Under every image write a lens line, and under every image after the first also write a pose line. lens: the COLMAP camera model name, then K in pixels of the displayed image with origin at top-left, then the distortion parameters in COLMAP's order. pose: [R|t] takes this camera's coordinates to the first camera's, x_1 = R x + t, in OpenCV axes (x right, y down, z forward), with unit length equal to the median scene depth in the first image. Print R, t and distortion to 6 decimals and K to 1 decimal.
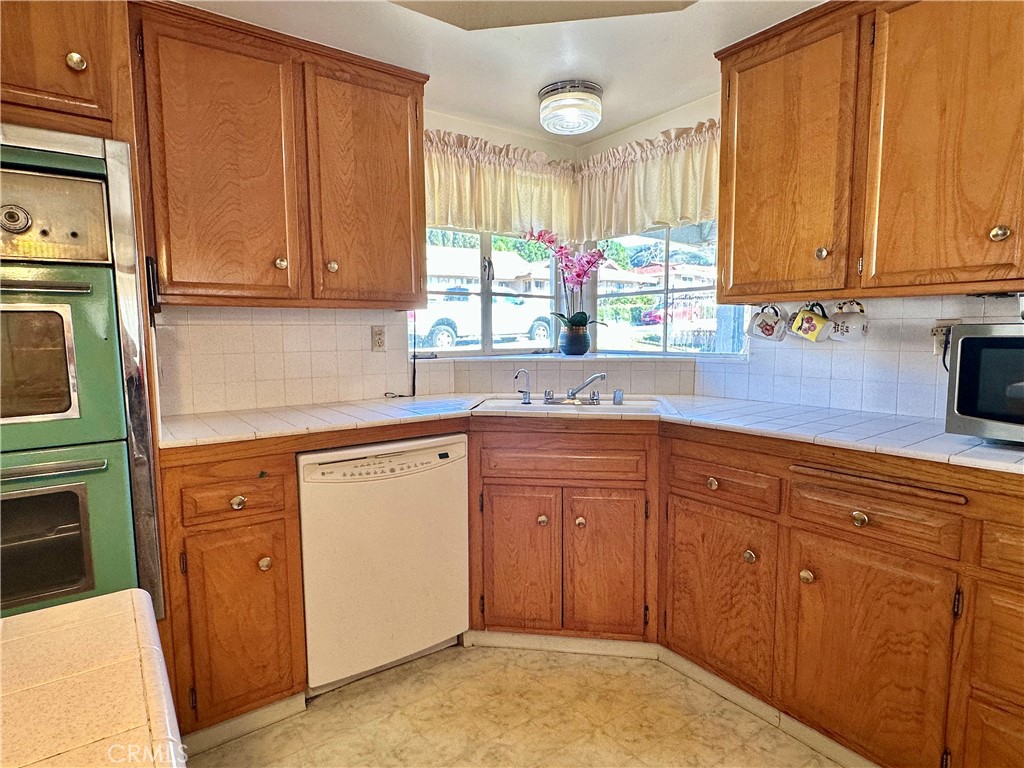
lens RADIAL K [[562.0, 0, 514.6], [0, 562.0, 384.3], [0, 0, 1]] dist [-0.001997, 0.003149]
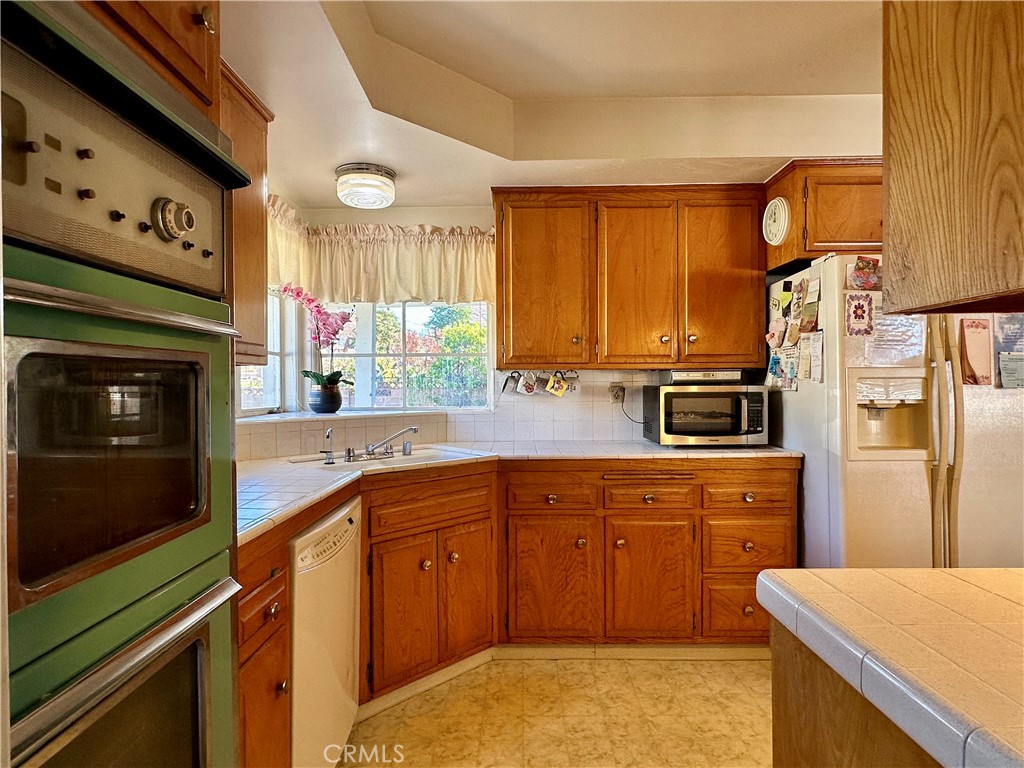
lens RADIAL K [[562.0, 0, 512.5], [0, 562.0, 384.3], [0, 0, 1]] dist [-0.001997, 0.003149]
pose [[0.606960, 0.006012, 0.794709, -0.722457], [0.075869, 0.994966, -0.065472, -0.019189], [-0.791102, 0.100032, 0.603449, 0.187279]]
